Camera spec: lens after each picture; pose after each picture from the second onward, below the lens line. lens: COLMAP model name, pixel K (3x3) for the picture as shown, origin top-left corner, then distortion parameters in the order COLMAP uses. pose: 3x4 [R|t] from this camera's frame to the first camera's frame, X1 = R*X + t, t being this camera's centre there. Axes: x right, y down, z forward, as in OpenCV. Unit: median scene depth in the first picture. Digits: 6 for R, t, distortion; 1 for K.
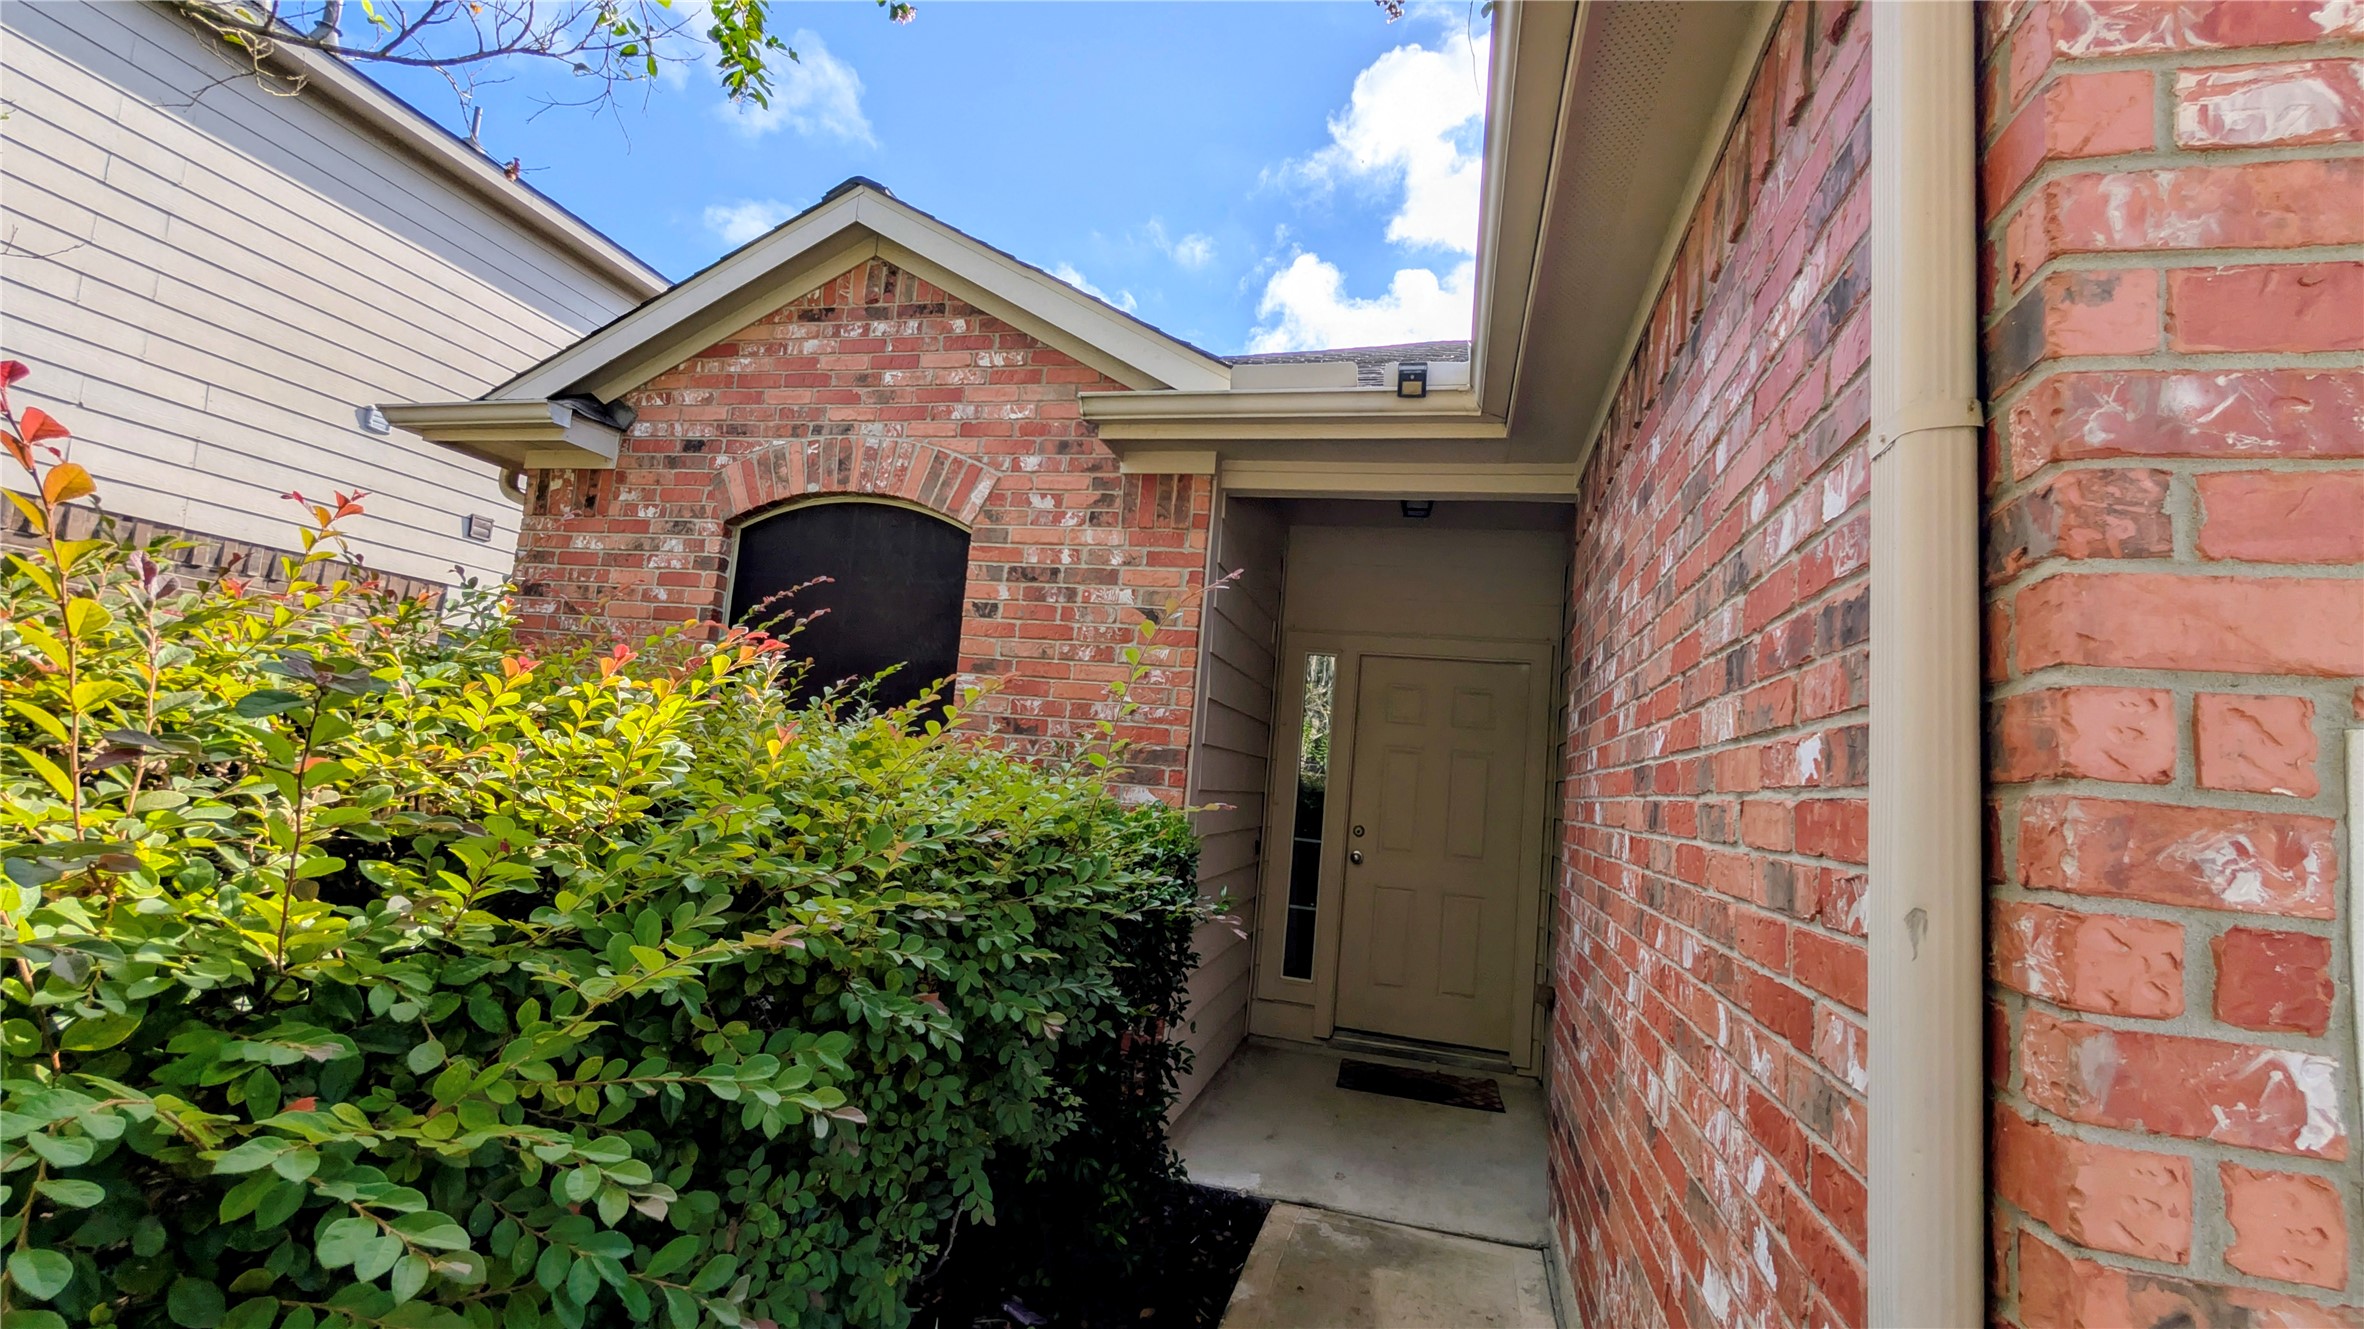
lens RADIAL K [[927.7, 0, 1179.5], [0, 927.7, 674.6], [0, 0, 1]] dist [0.010921, -0.000176]
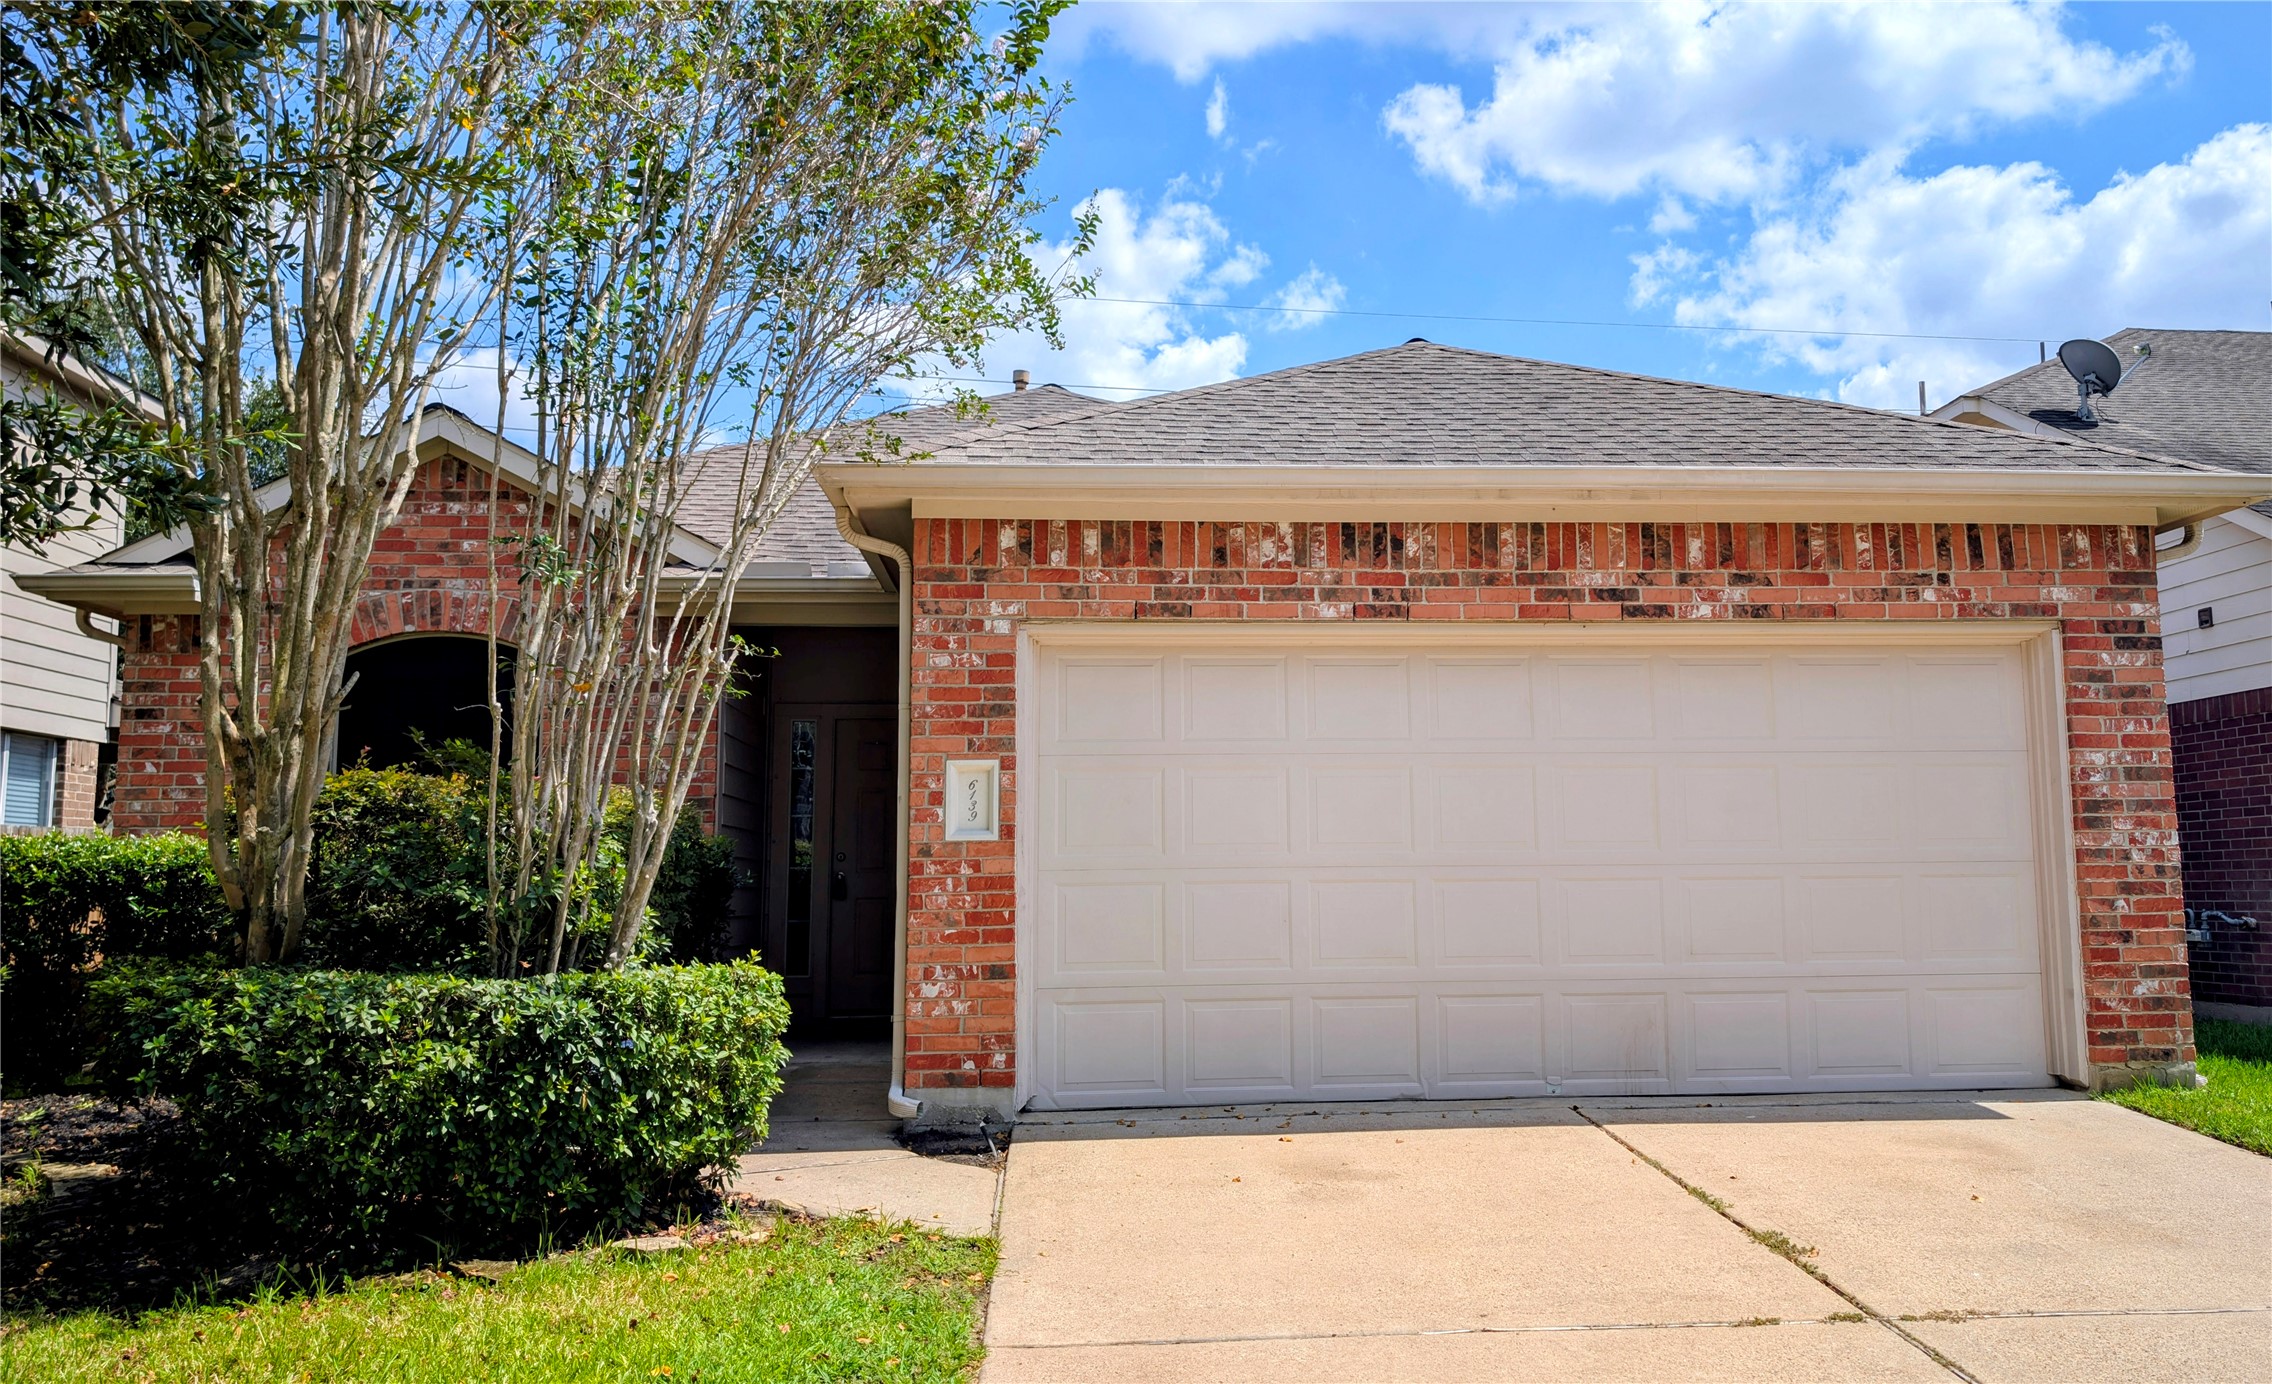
lens RADIAL K [[1746.7, 0, 1132.2], [0, 1746.7, 671.3], [0, 0, 1]] dist [0.023971, -0.000527]
pose [[0.945082, -0.052451, 0.322597, -0.233869], [0.057252, 0.998345, -0.005404, -0.067560], [-0.321780, 0.023577, 0.946521, -1.772455]]
